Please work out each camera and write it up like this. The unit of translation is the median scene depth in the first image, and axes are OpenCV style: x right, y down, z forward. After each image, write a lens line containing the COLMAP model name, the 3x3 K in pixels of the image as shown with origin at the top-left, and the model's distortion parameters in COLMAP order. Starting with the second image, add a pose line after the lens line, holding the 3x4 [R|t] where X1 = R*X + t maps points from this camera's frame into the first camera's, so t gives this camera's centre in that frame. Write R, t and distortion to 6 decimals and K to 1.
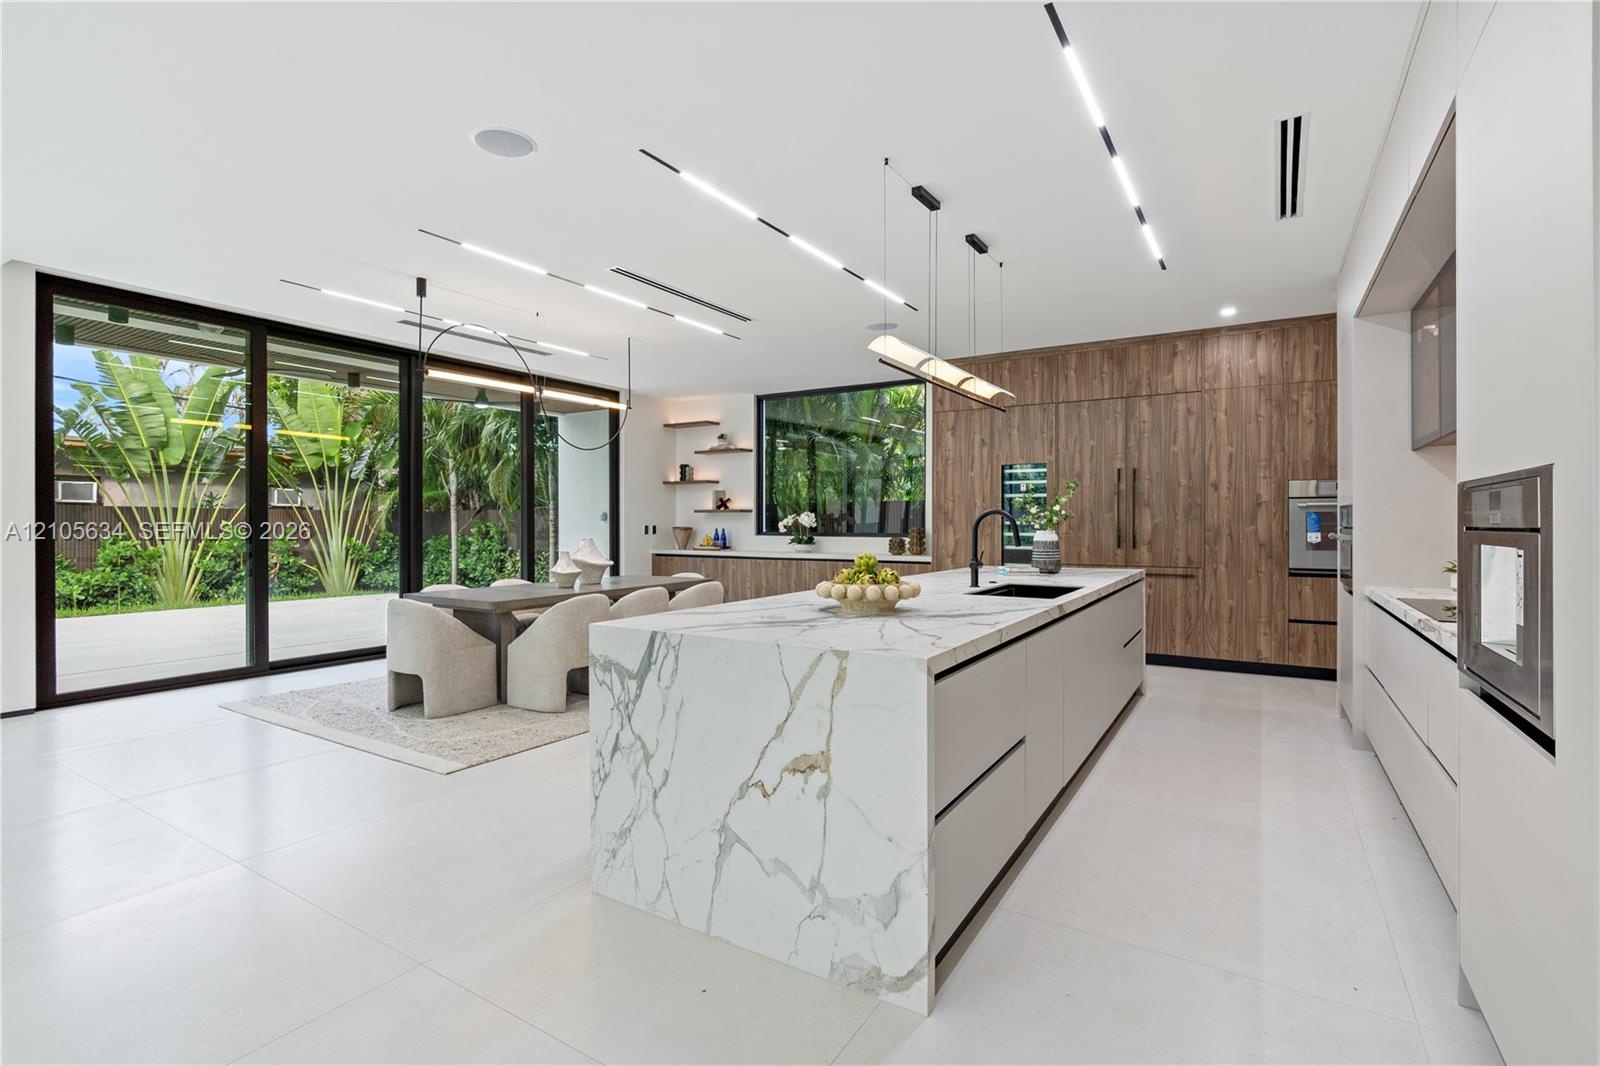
lens RADIAL K [[725.7, 0, 825.1], [0, 725.7, 527.0], [0, 0, 1]] dist [-0.007973, -0.001177]
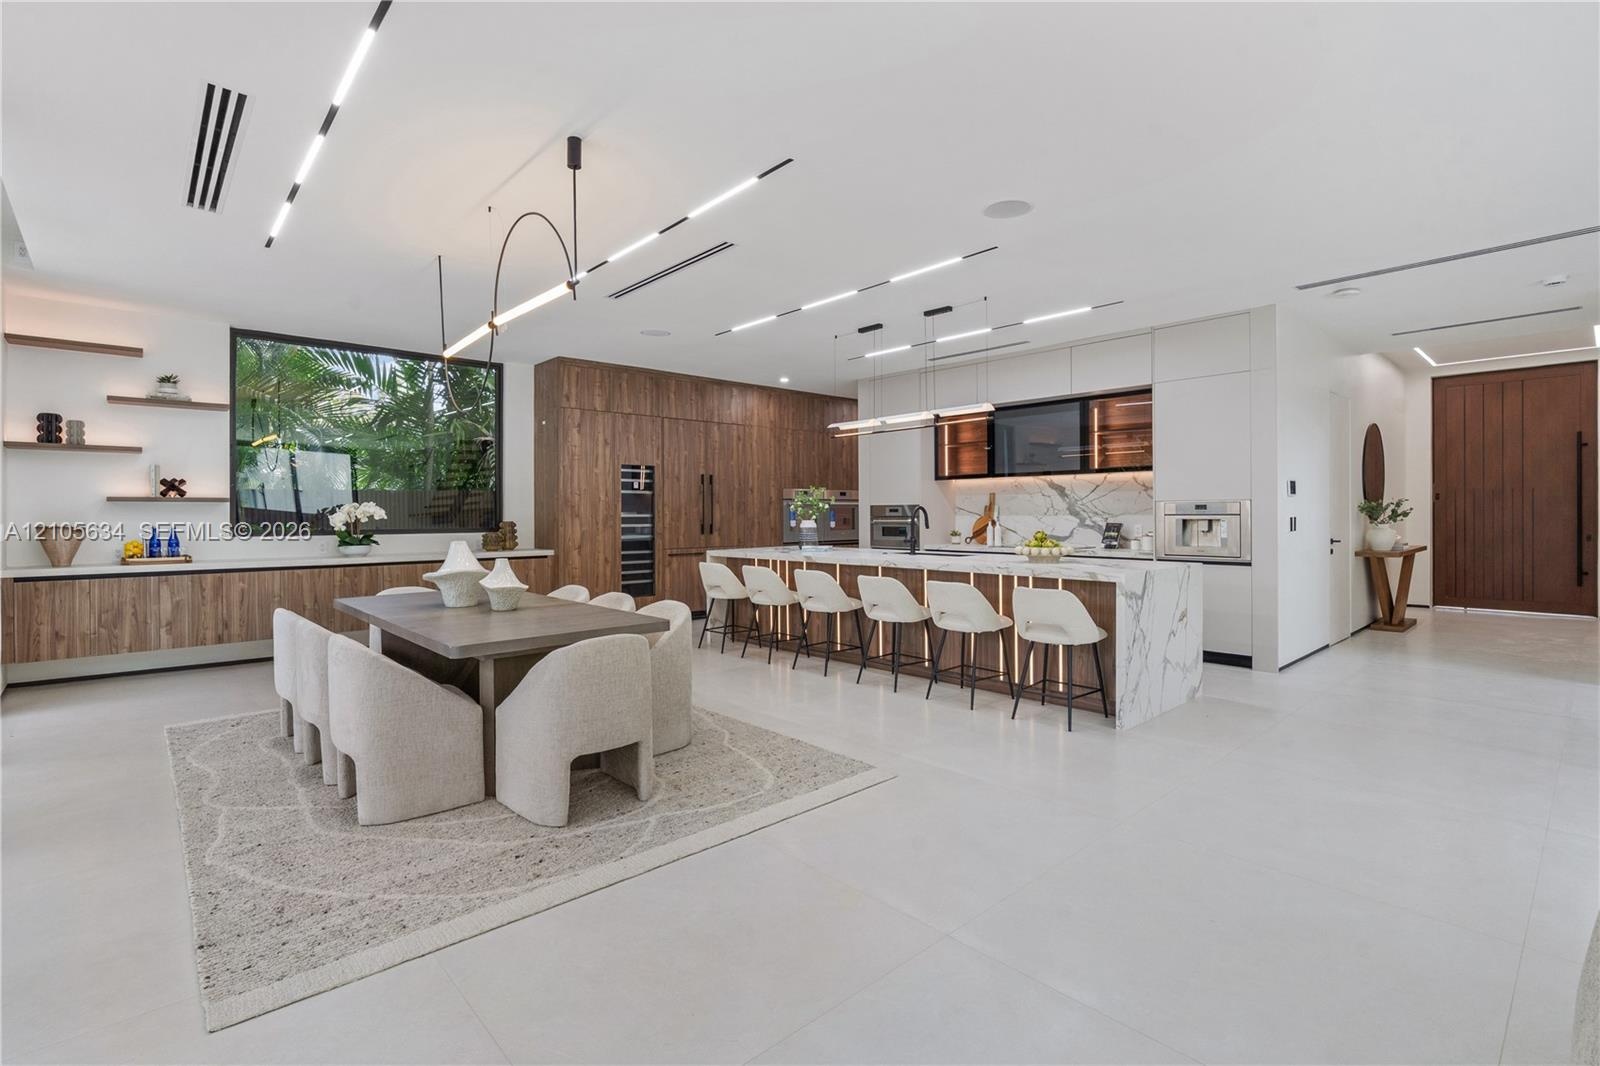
lens RADIAL K [[725.7, 0, 767.4], [0, 725.7, 519.0], [0, 0, 1]] dist [-0.007973, -0.001177]
pose [[0.318573, -0.008096, 0.947864, -0.737598], [0.010358, 0.999934, 0.005060, -0.003905], [-0.947842, 0.008206, 0.318635, 0.419705]]
